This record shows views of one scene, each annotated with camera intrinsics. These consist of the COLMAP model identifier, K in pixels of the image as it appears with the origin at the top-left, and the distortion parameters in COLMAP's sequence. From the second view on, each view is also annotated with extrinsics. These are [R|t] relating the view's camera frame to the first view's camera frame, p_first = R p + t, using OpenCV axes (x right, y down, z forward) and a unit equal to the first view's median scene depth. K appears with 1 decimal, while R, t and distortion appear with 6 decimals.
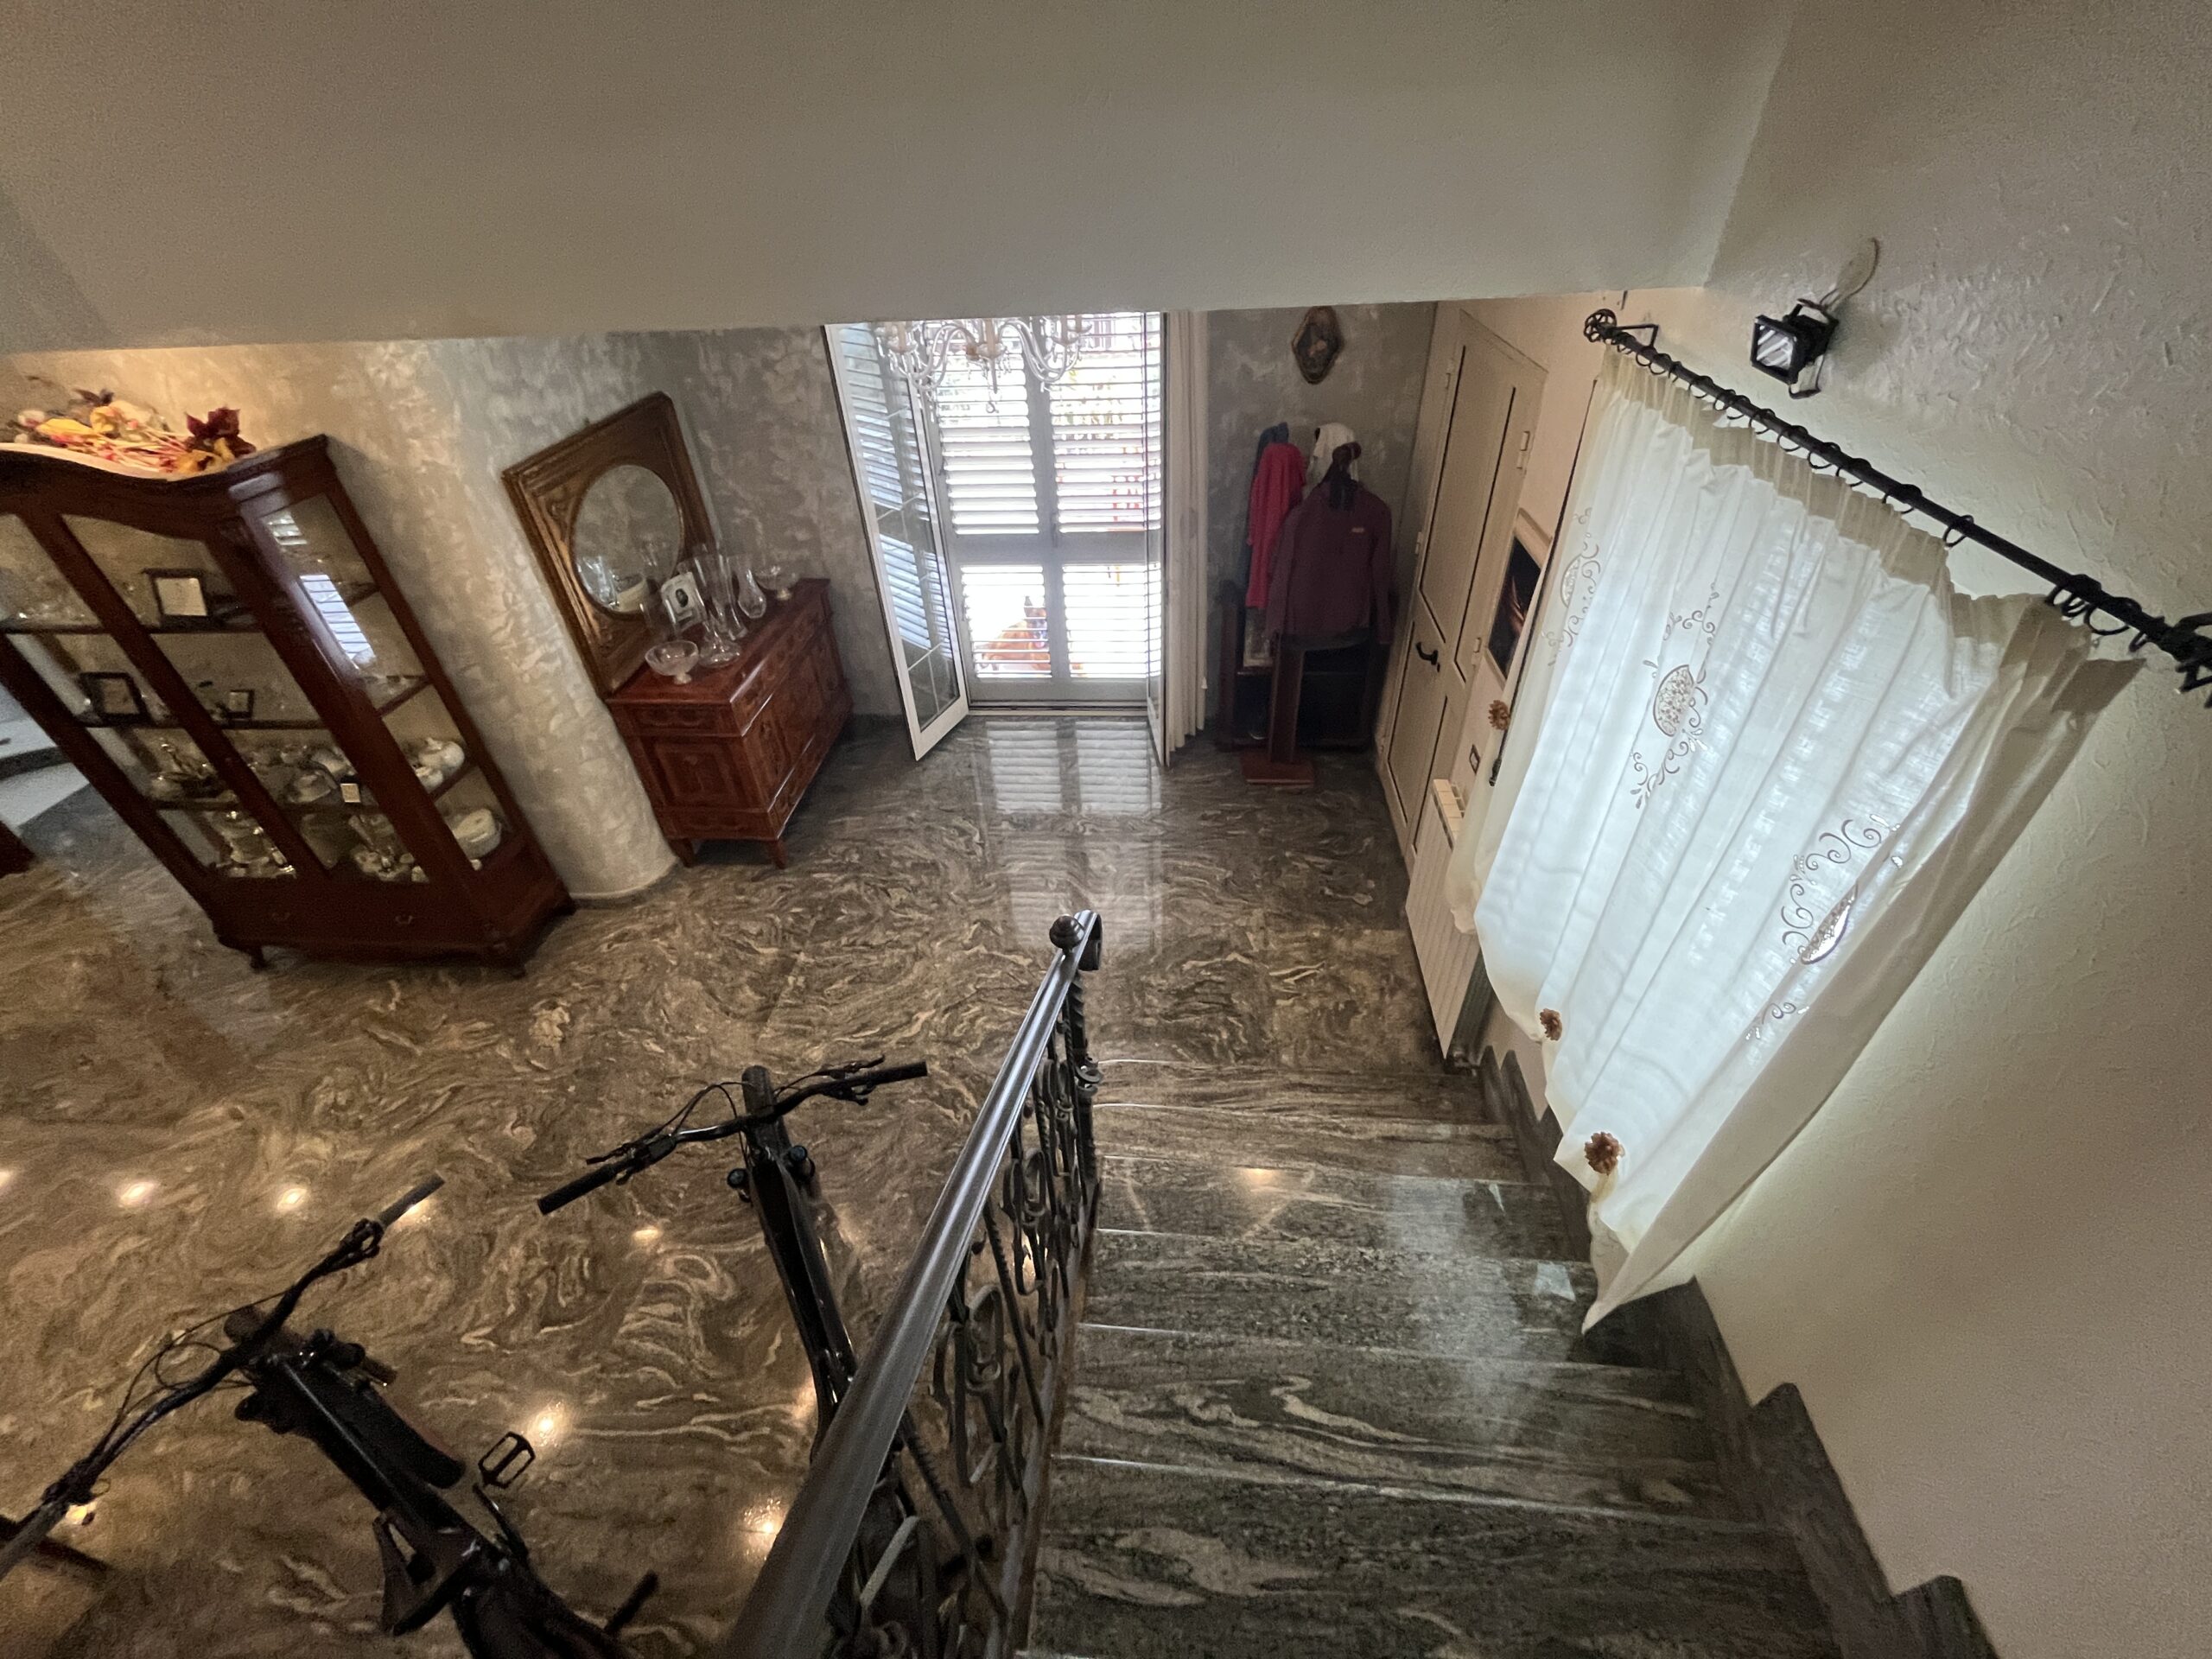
lens RADIAL K [[894.5, 0, 1102.8], [0, 894.5, 828.3], [0, 0, 1]] dist [-0.003055, 0.000091]
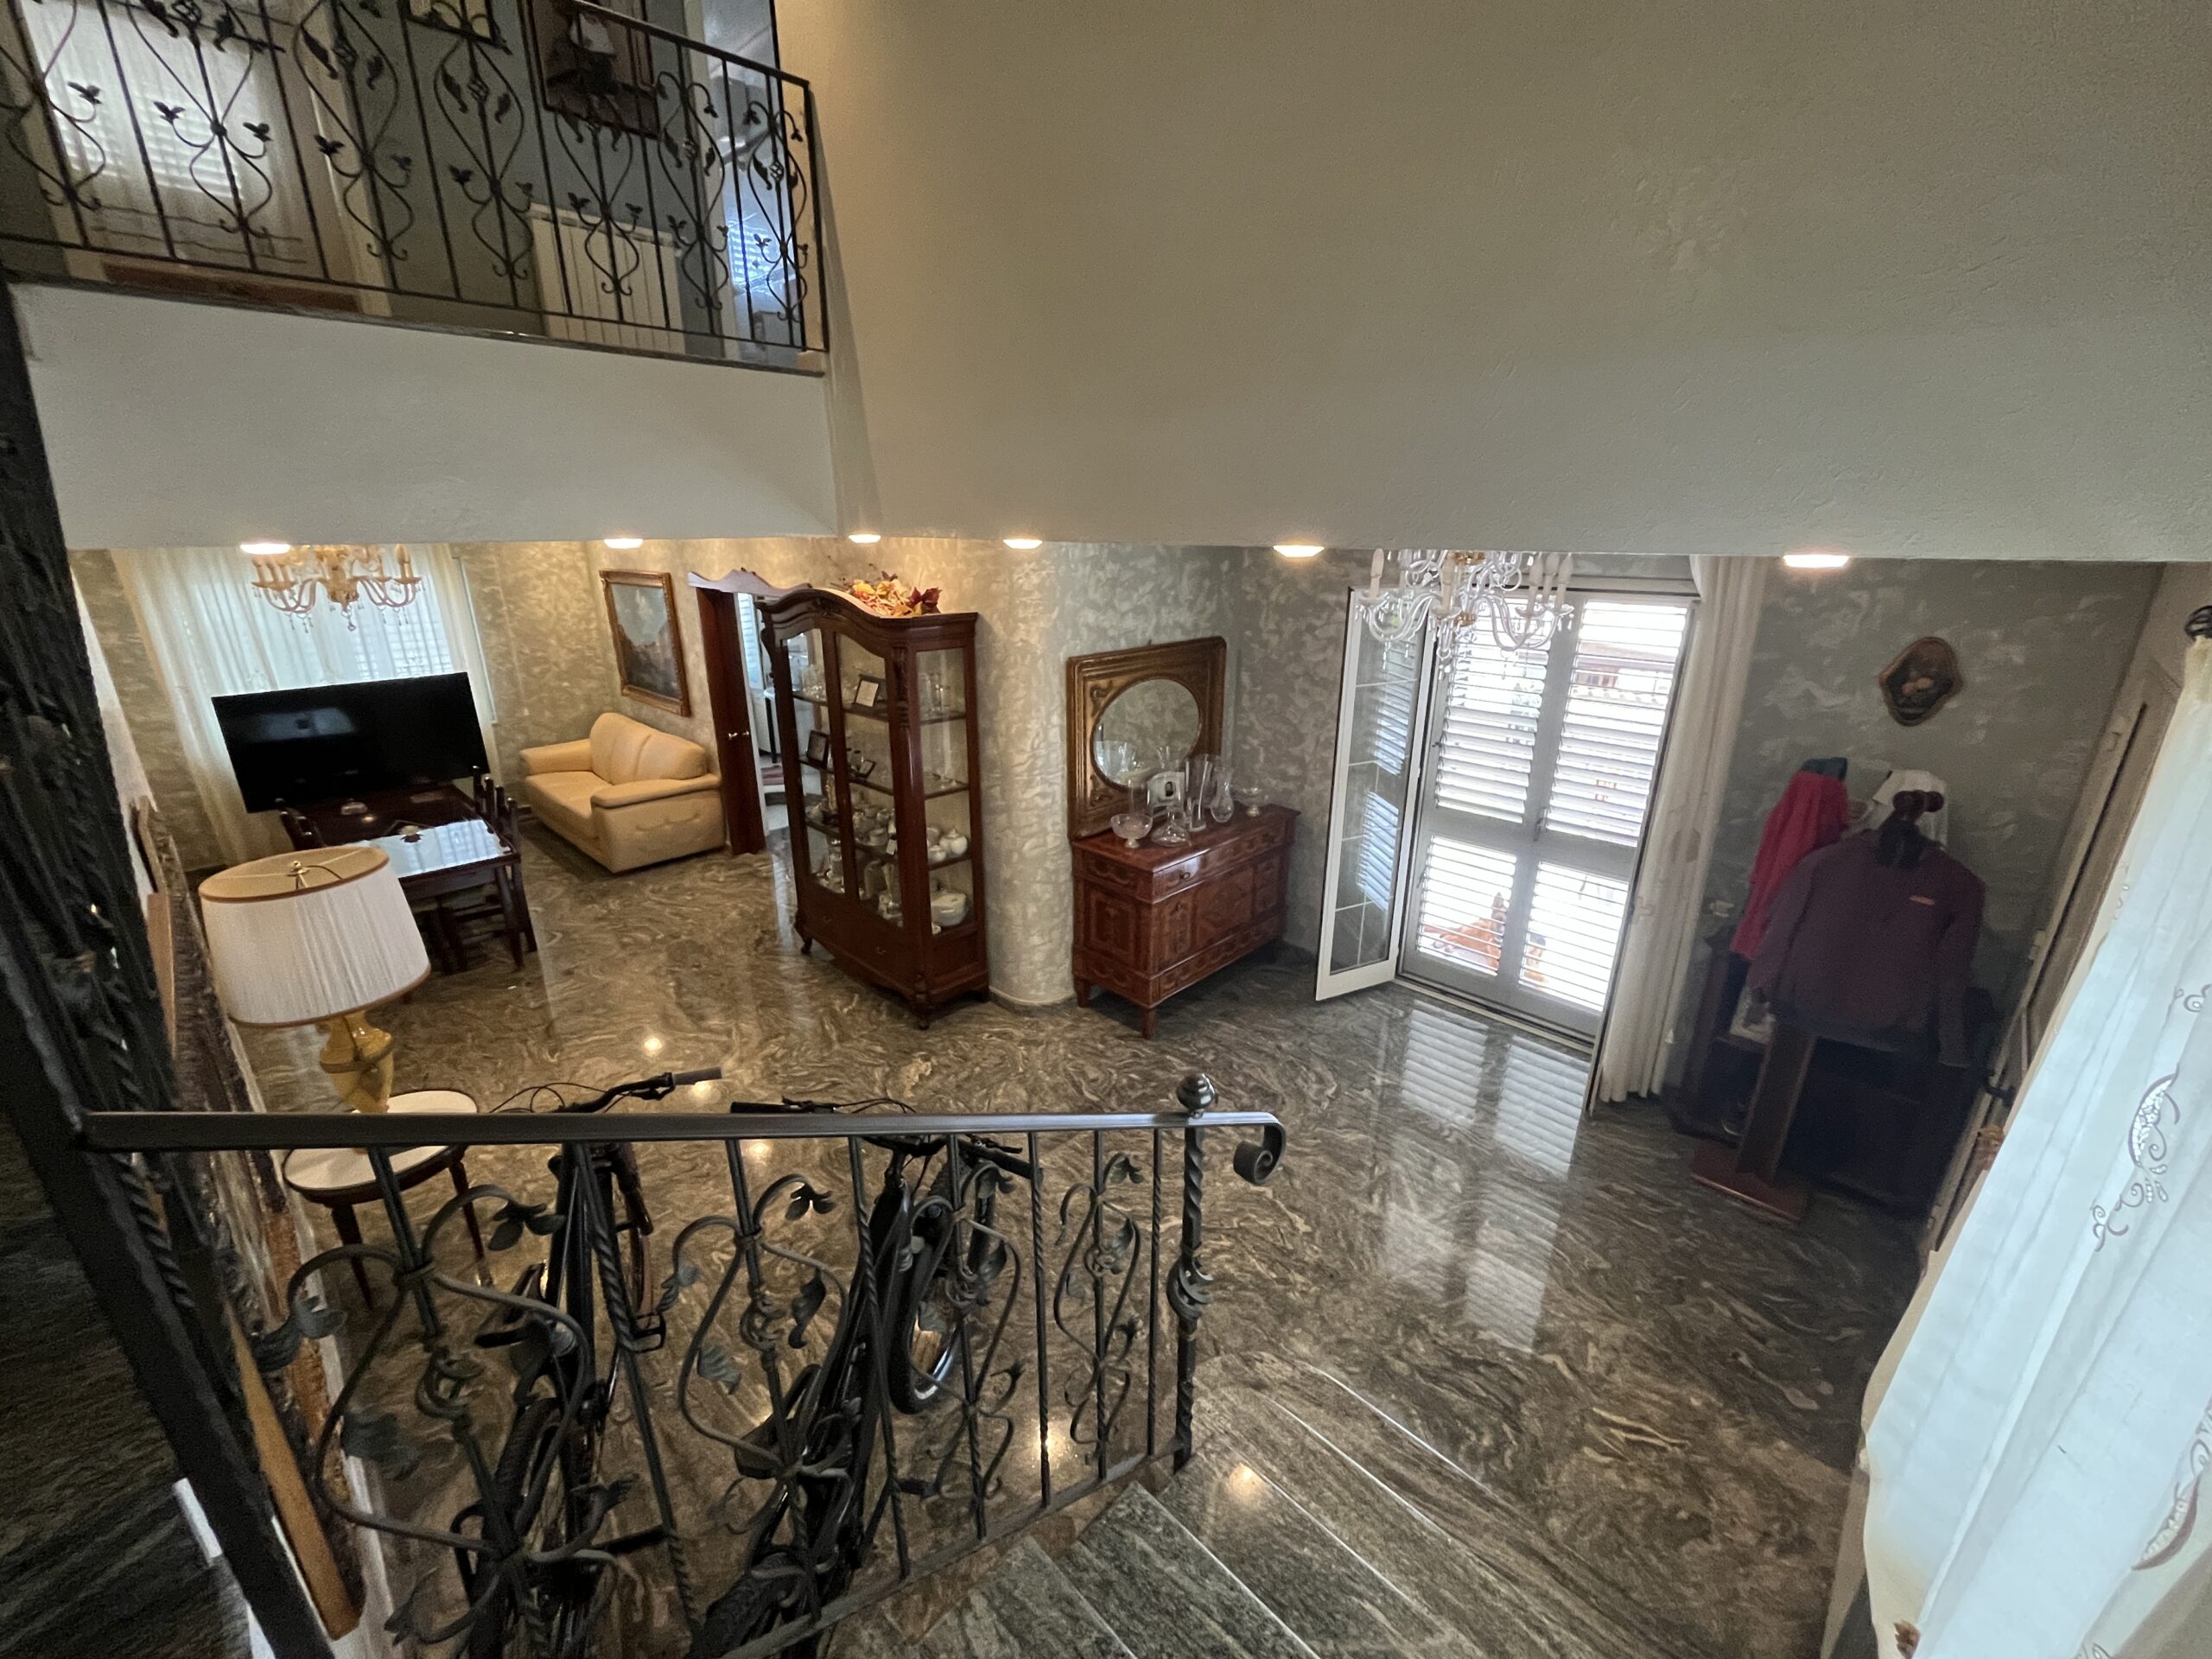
lens RADIAL K [[894.5, 0, 1099.9], [0, 894.5, 827.0], [0, 0, 1]] dist [-0.003055, 0.000091]
pose [[0.773343, 0.248862, -0.583102, 0.168862], [-0.419778, 0.890243, -0.176787, 0.035444], [0.475107, 0.381490, 0.792931, 0.047147]]
